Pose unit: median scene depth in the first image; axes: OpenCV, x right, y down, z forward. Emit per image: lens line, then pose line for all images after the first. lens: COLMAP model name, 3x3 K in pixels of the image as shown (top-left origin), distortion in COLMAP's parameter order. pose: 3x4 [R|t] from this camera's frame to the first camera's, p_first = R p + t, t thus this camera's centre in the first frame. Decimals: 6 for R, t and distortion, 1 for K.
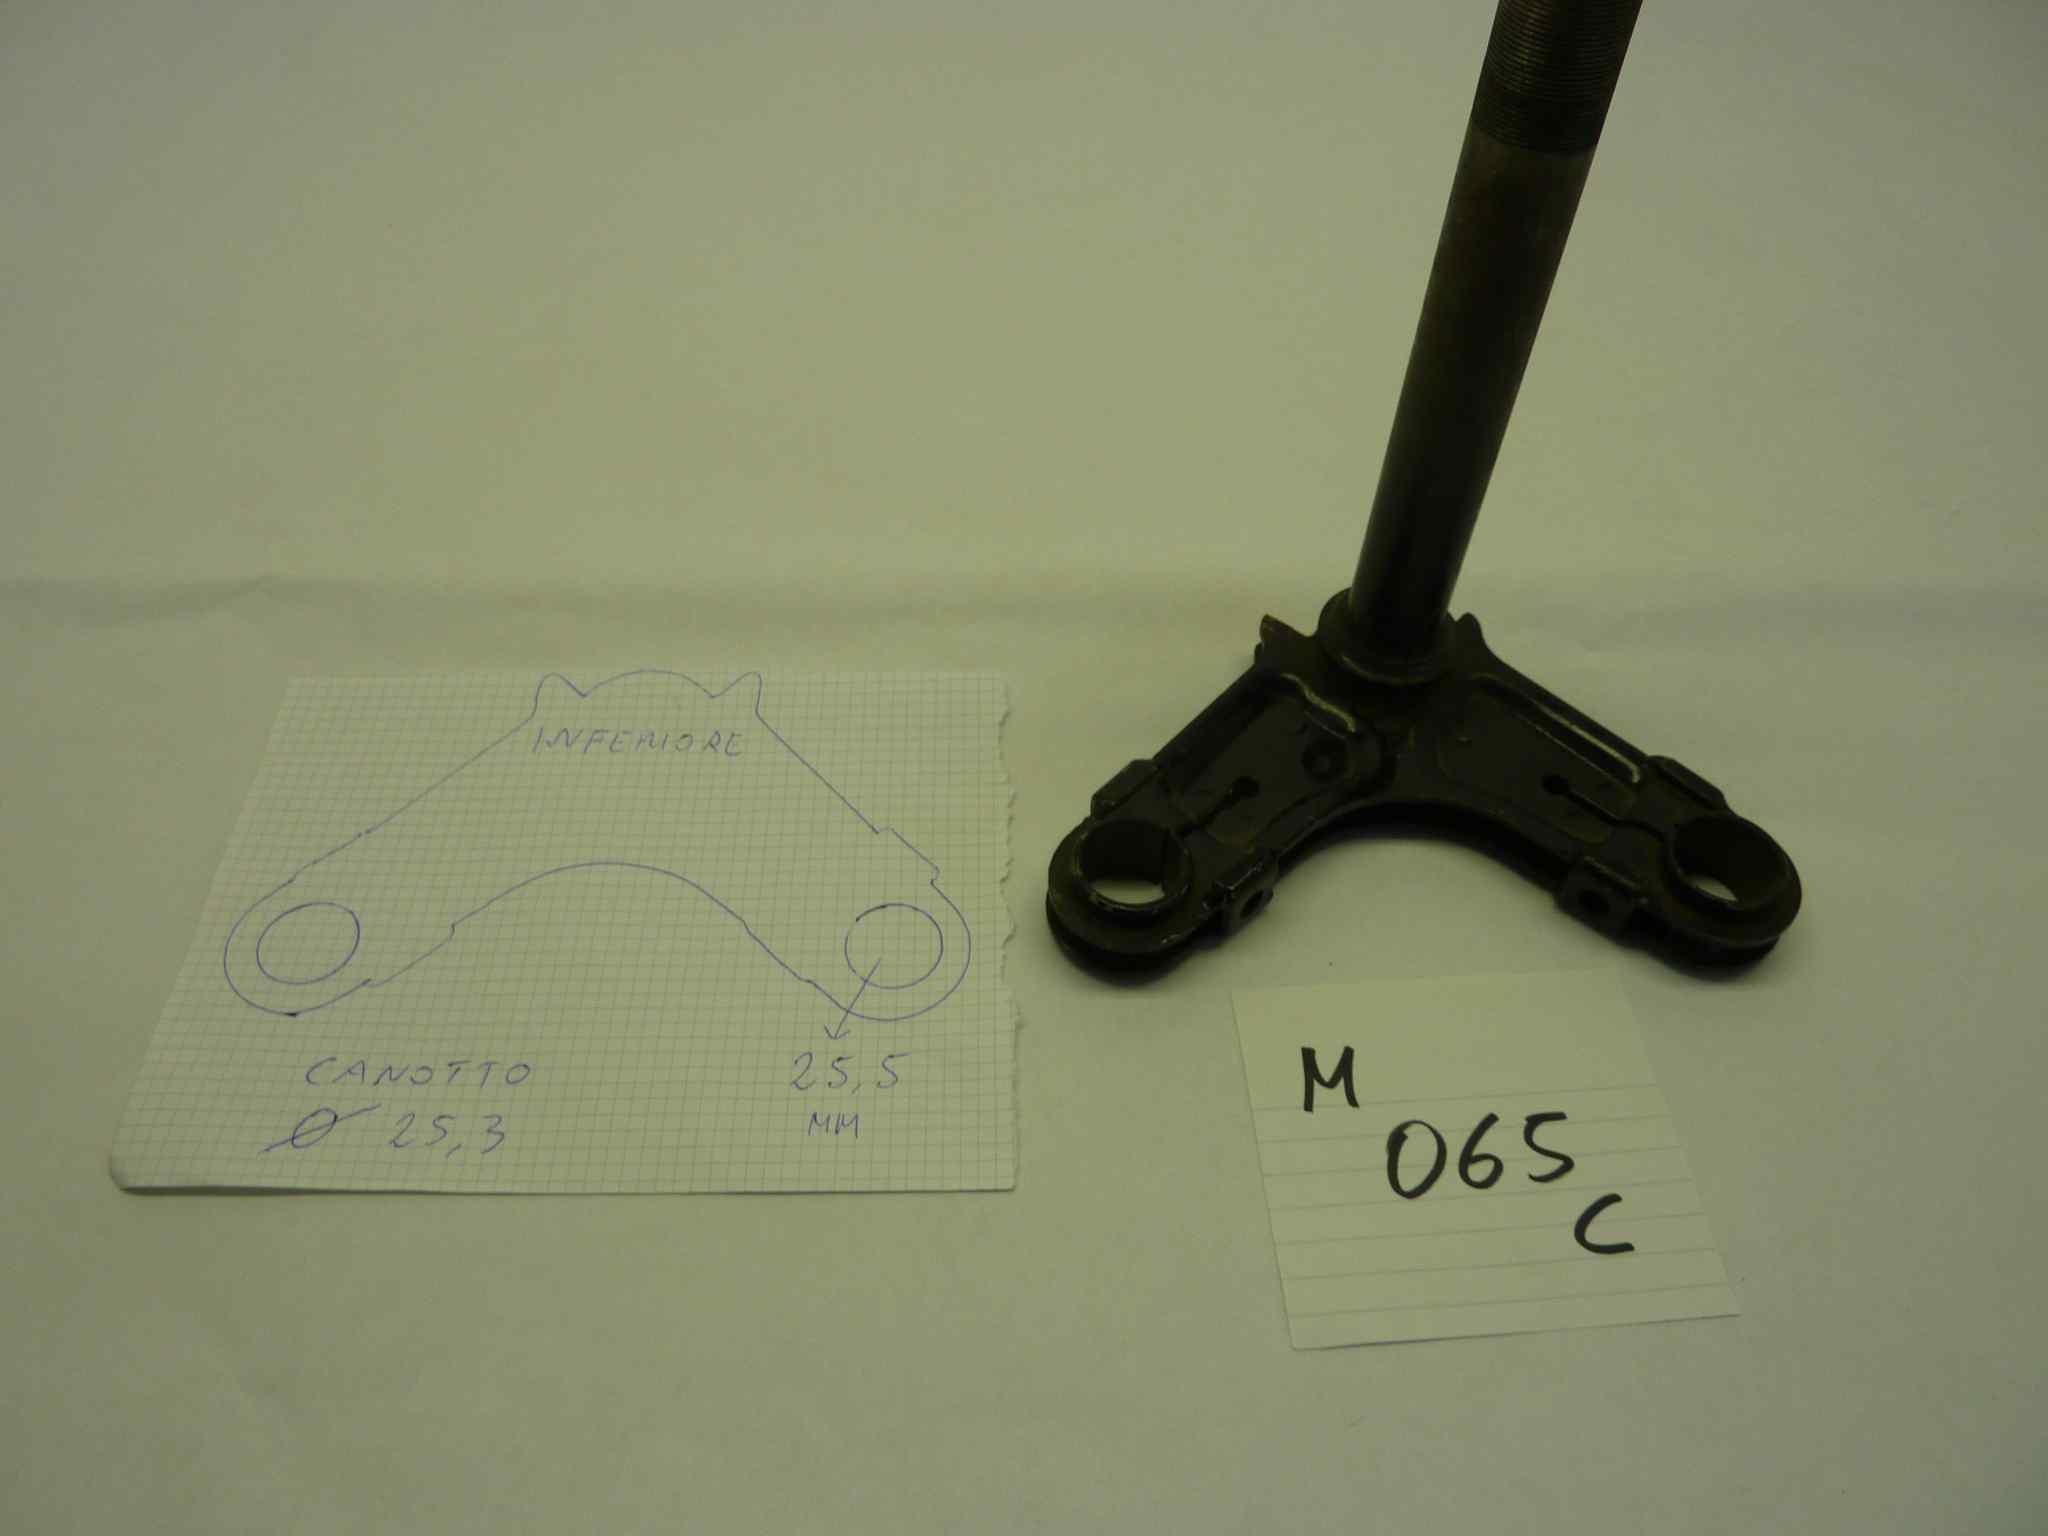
lens RADIAL K [[1486.4, 0, 1028.7], [0, 1486.4, 759.4], [0, 0, 1]] dist [-0.009039, -0.032227]
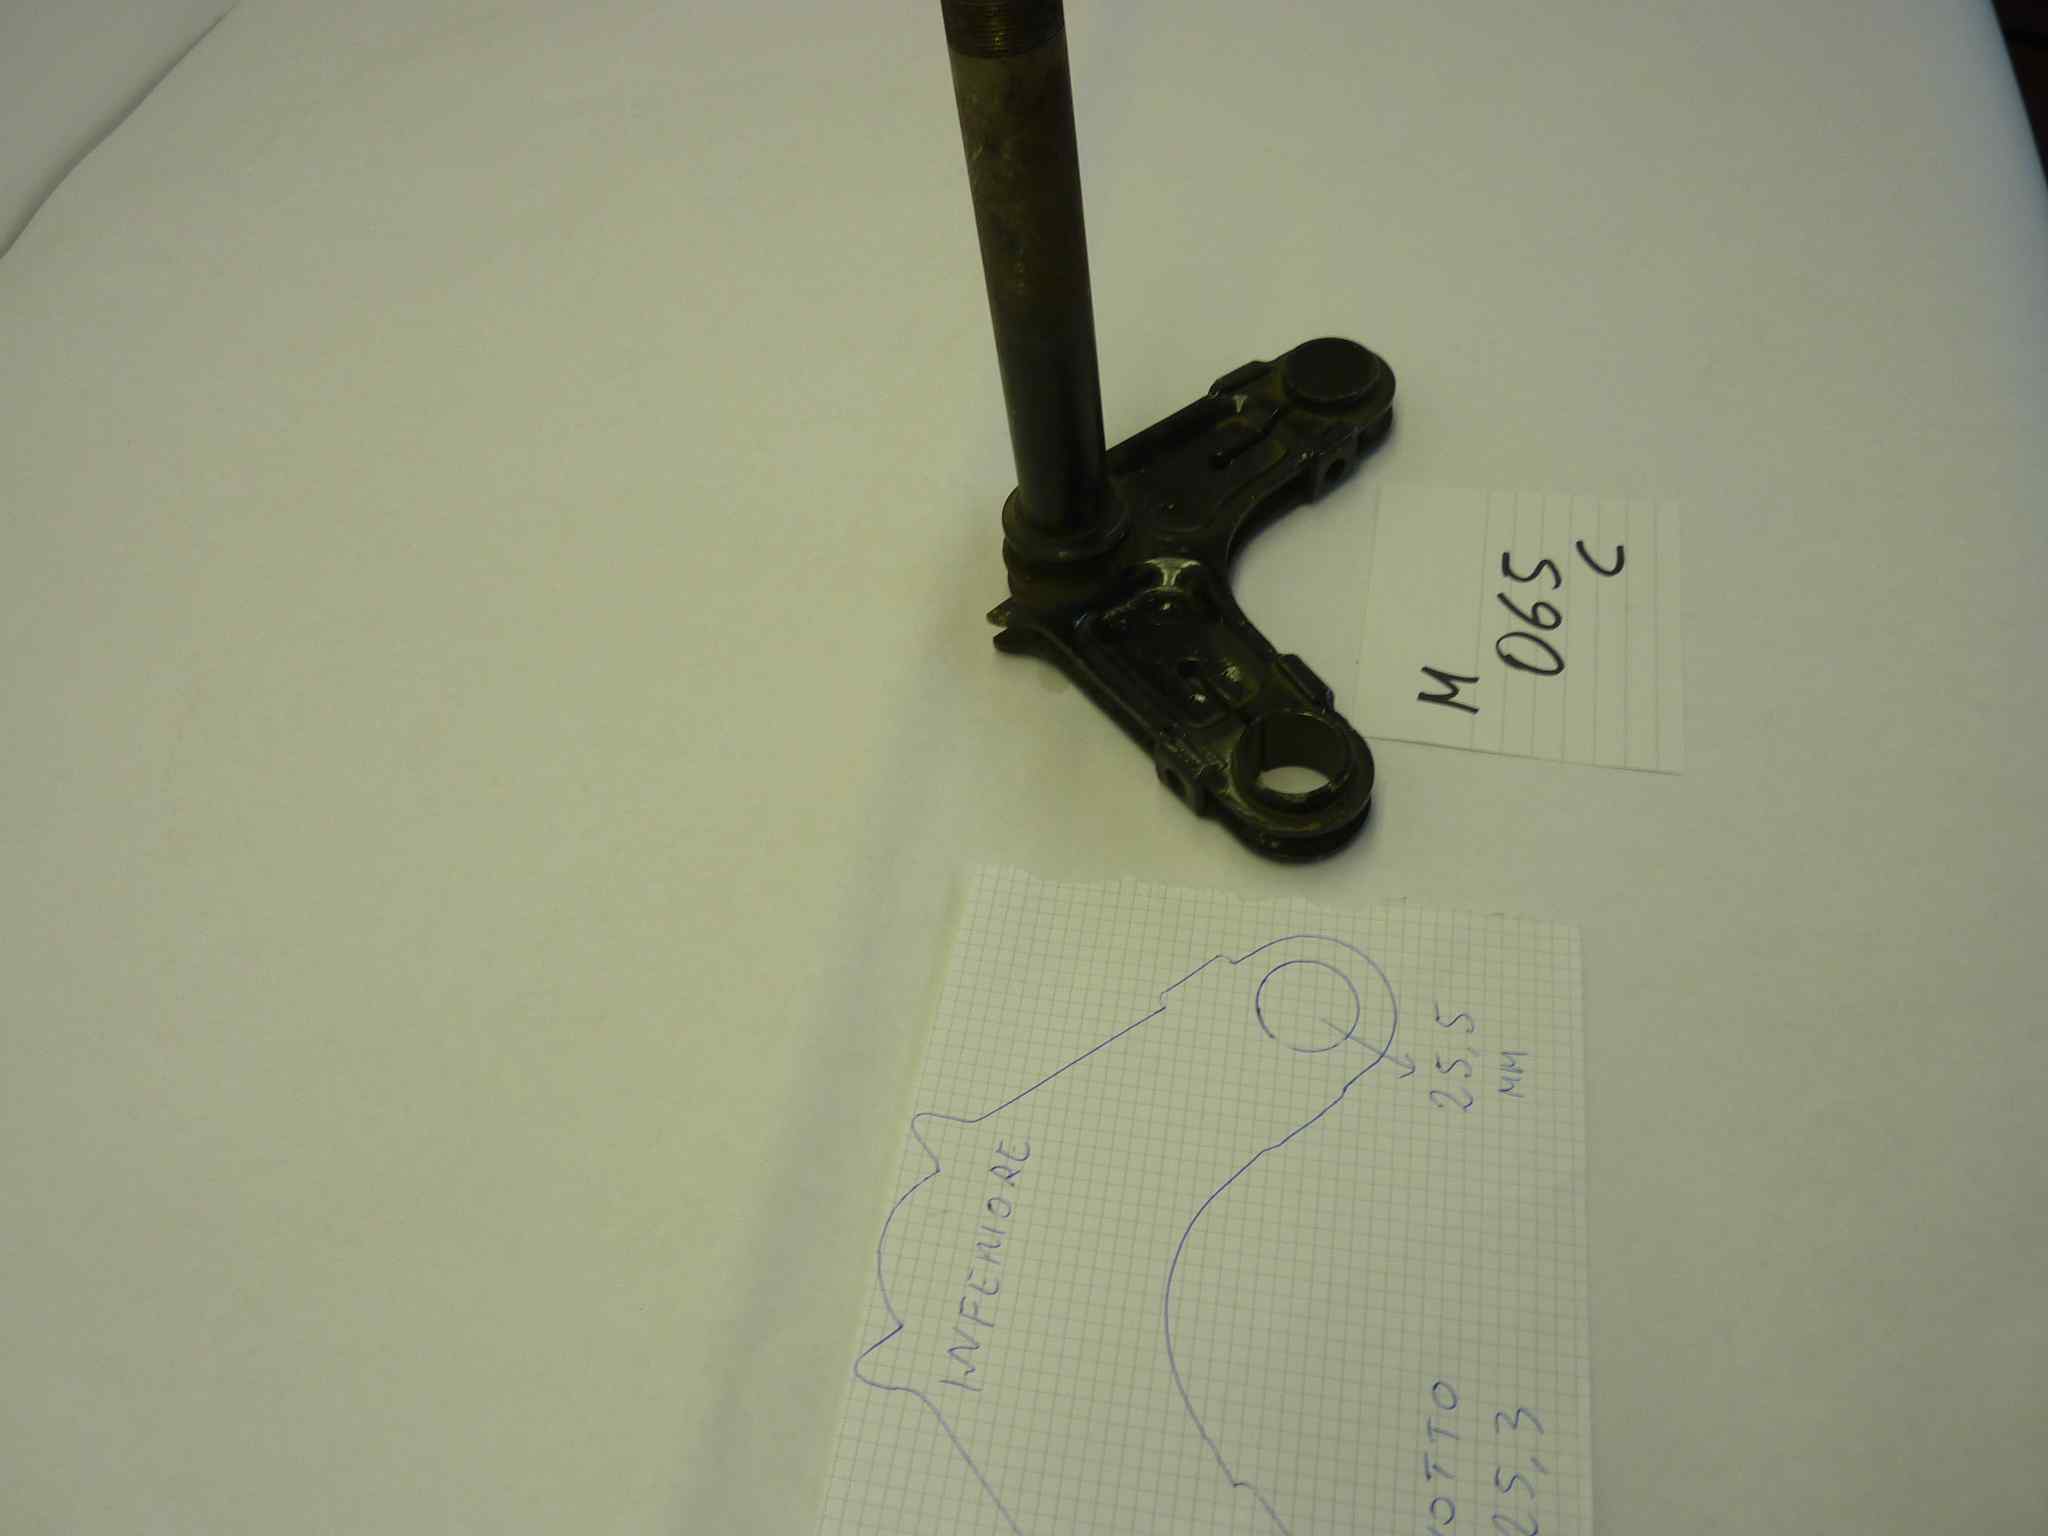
lens RADIAL K [[1486.4, 0, 1036.2], [0, 1486.4, 772.0], [0, 0, 1]] dist [-0.009039, -0.032227]
pose [[0.199520, -0.829020, 0.522416, -0.508013], [0.832220, 0.424811, 0.356293, -0.435220], [-0.517302, 0.363678, 0.774685, 0.279182]]
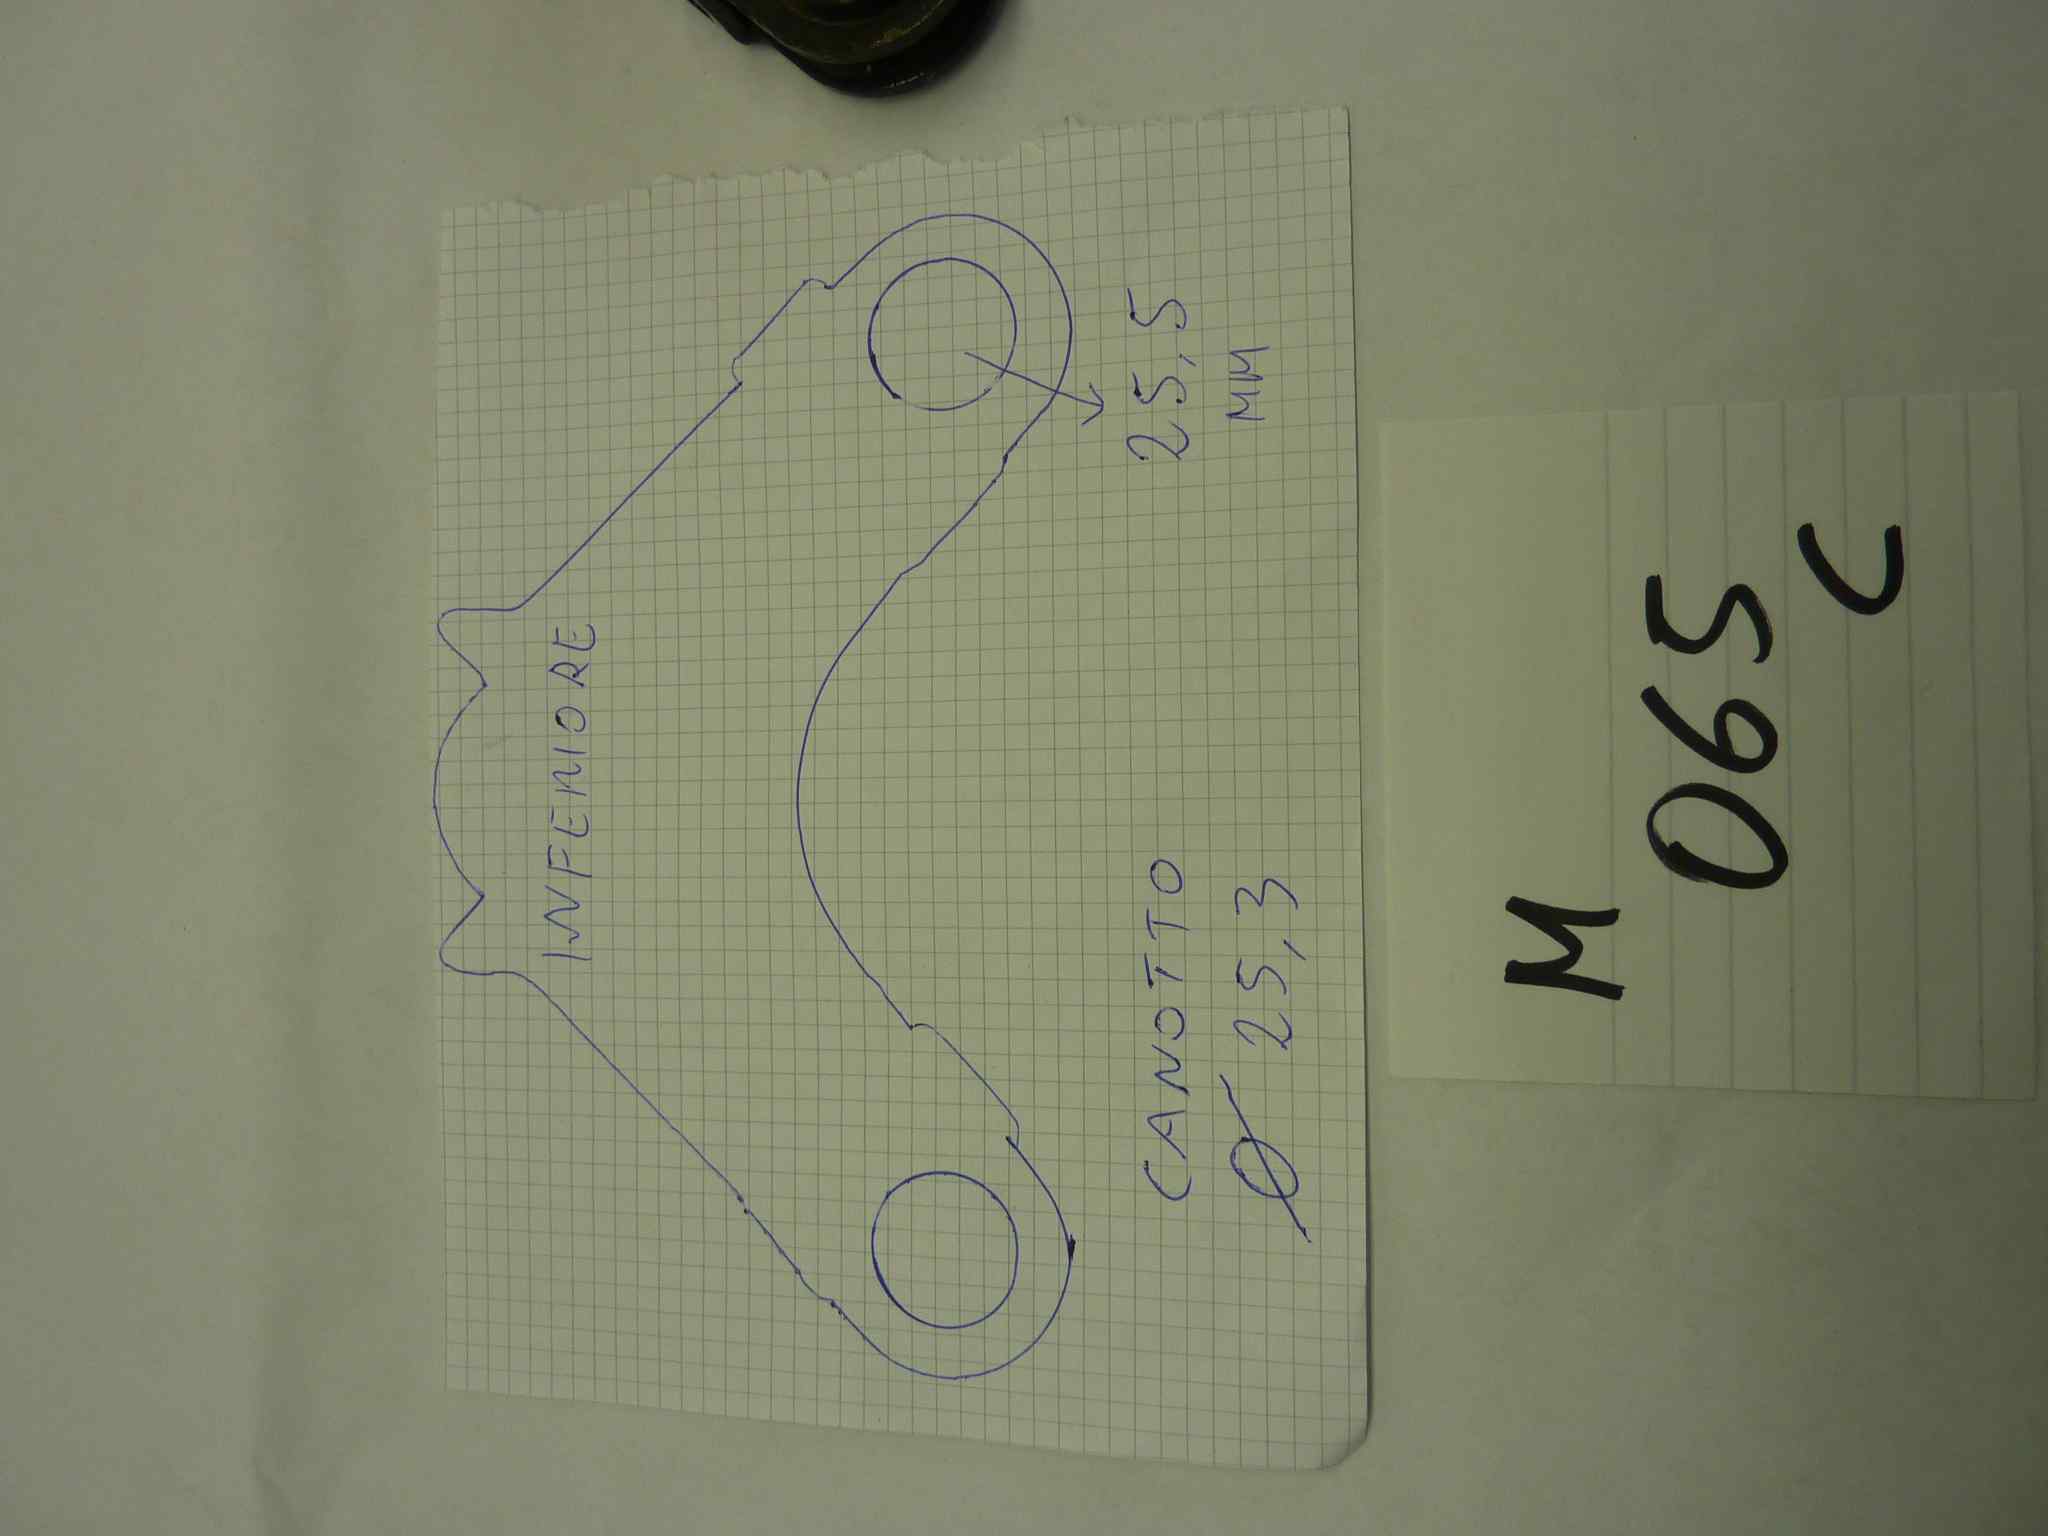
lens RADIAL K [[1486.4, 0, 1036.1], [0, 1486.4, 753.9], [0, 0, 1]] dist [-0.009039, -0.032227]
pose [[0.006351, -0.999979, 0.001550, -0.271044], [0.902982, 0.006401, 0.429631, -0.110794], [-0.429632, -0.001329, 0.903003, 0.405212]]
